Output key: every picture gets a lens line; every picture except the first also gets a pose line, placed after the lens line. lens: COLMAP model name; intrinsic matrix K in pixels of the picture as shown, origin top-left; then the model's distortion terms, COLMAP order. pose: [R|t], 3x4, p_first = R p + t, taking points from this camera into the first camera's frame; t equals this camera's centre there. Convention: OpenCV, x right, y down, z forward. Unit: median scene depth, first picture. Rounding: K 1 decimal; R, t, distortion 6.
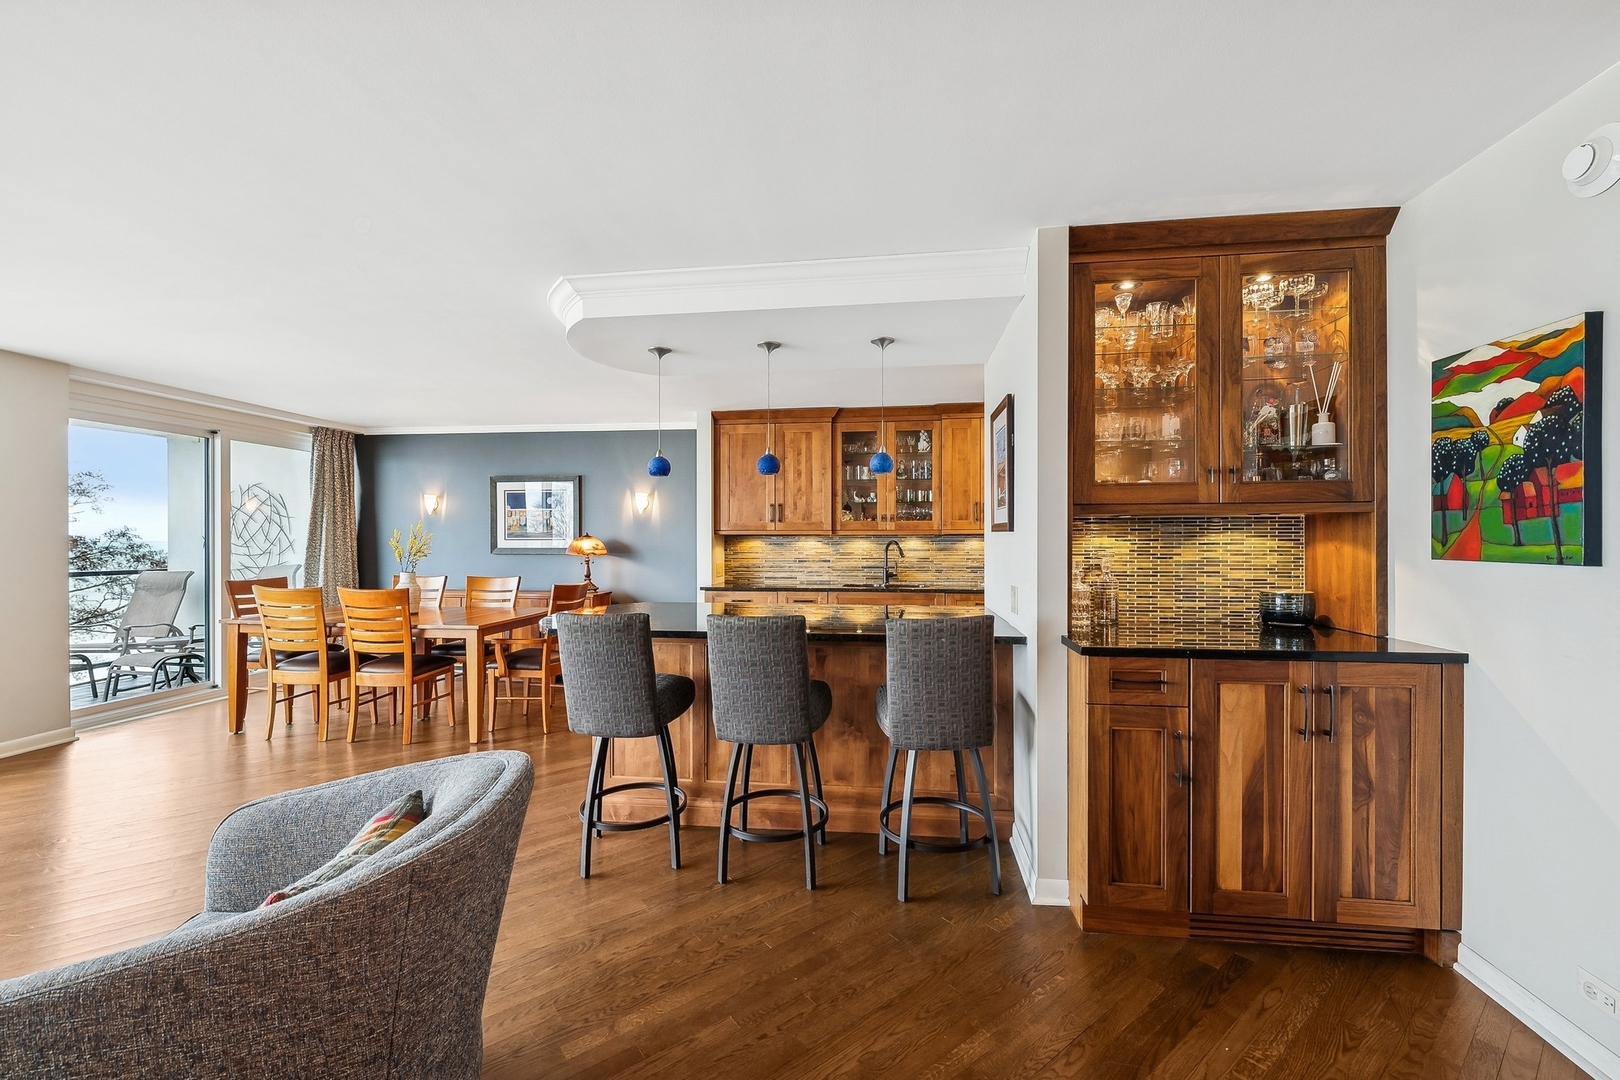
lens RADIAL K [[668.3, 0, 816.0], [0, 668.3, 542.4], [0, 0, 1]] dist [0.004906, -0.001885]
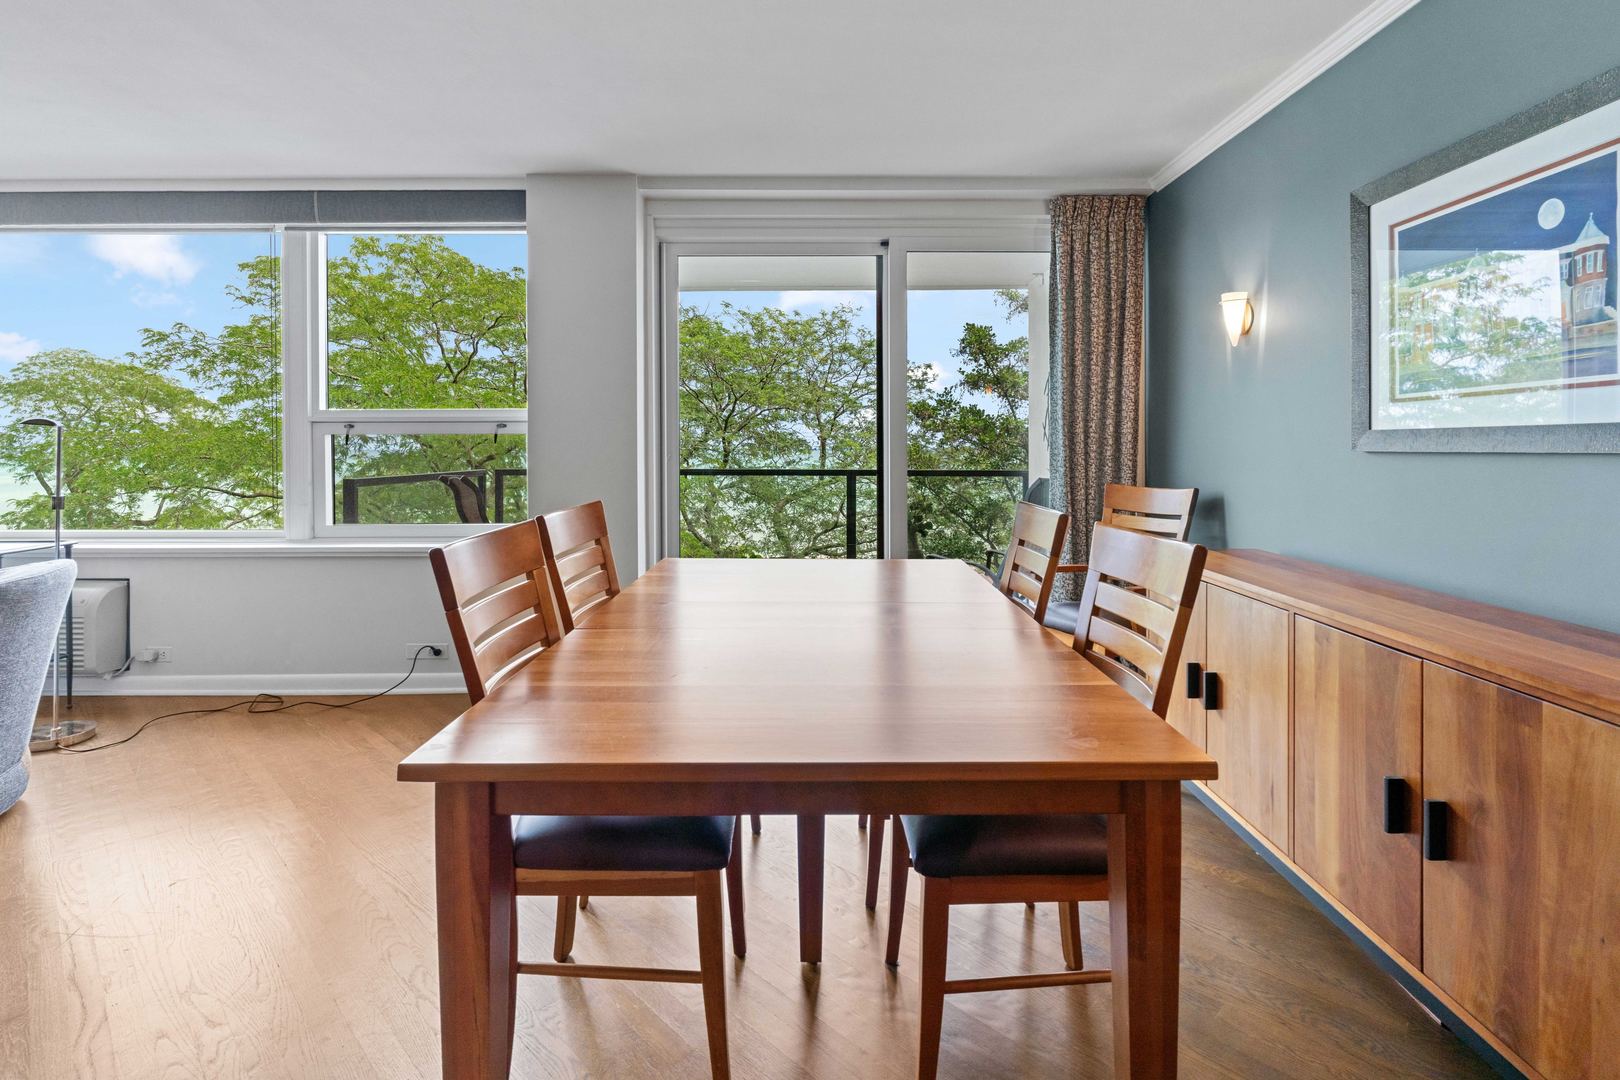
lens RADIAL K [[799.7, 0, 815.2], [0, 799.7, 458.0], [0, 0, 1]] dist [0.002701, 0.001368]
pose [[0.139696, 0.013718, -0.990099, -0.186513], [-0.002239, 0.999906, 0.013538, 0.018385], [0.990192, 0.000326, 0.139714, 0.813694]]
